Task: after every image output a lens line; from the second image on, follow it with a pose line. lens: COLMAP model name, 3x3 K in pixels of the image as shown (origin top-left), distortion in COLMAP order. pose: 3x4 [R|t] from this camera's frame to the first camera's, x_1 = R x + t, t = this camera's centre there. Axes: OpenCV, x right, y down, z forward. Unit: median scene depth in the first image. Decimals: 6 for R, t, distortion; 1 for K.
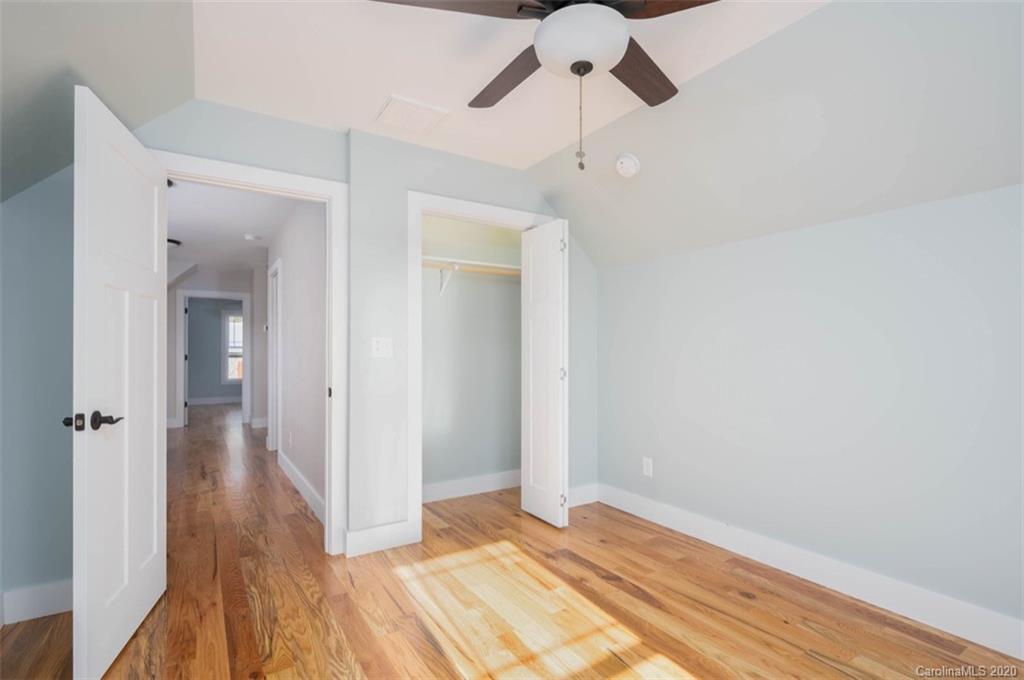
lens RADIAL K [[497.5, 0, 516.1], [0, 497.5, 358.6], [0, 0, 1]] dist [-0.005787, -0.000842]
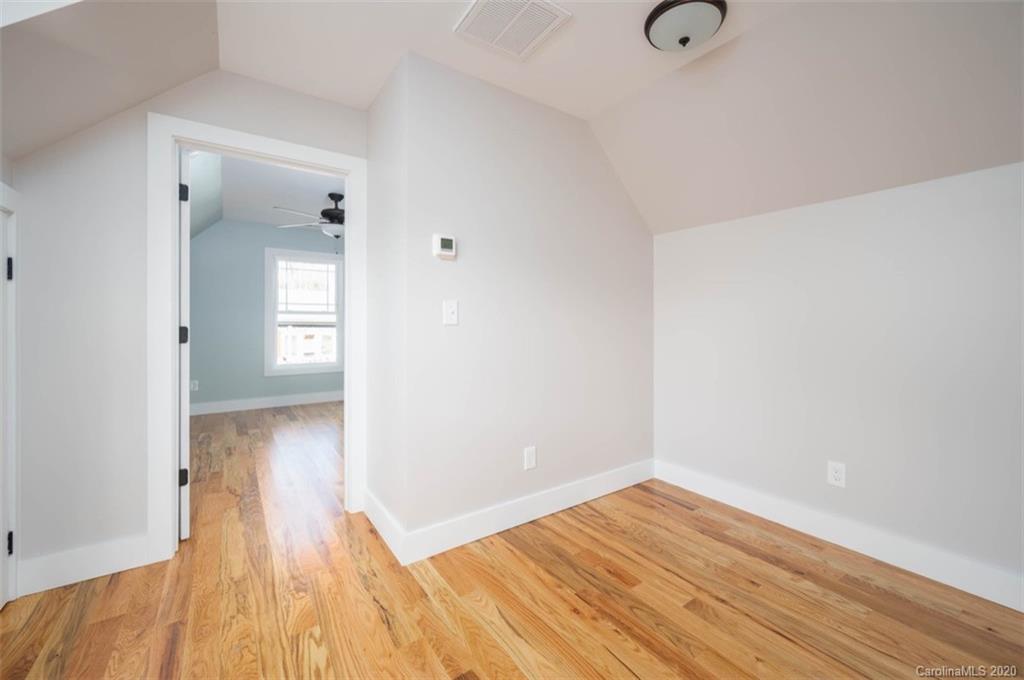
lens RADIAL K [[412.9, 0, 510.9], [0, 412.9, 328.7], [0, 0, 1]] dist [0.000524, -0.000613]
pose [[0.999262, 0.001250, 0.038379, -0.323347], [-0.001364, 0.999995, 0.002963, -0.004923], [-0.038375, -0.003014, 0.999259, 0.505030]]
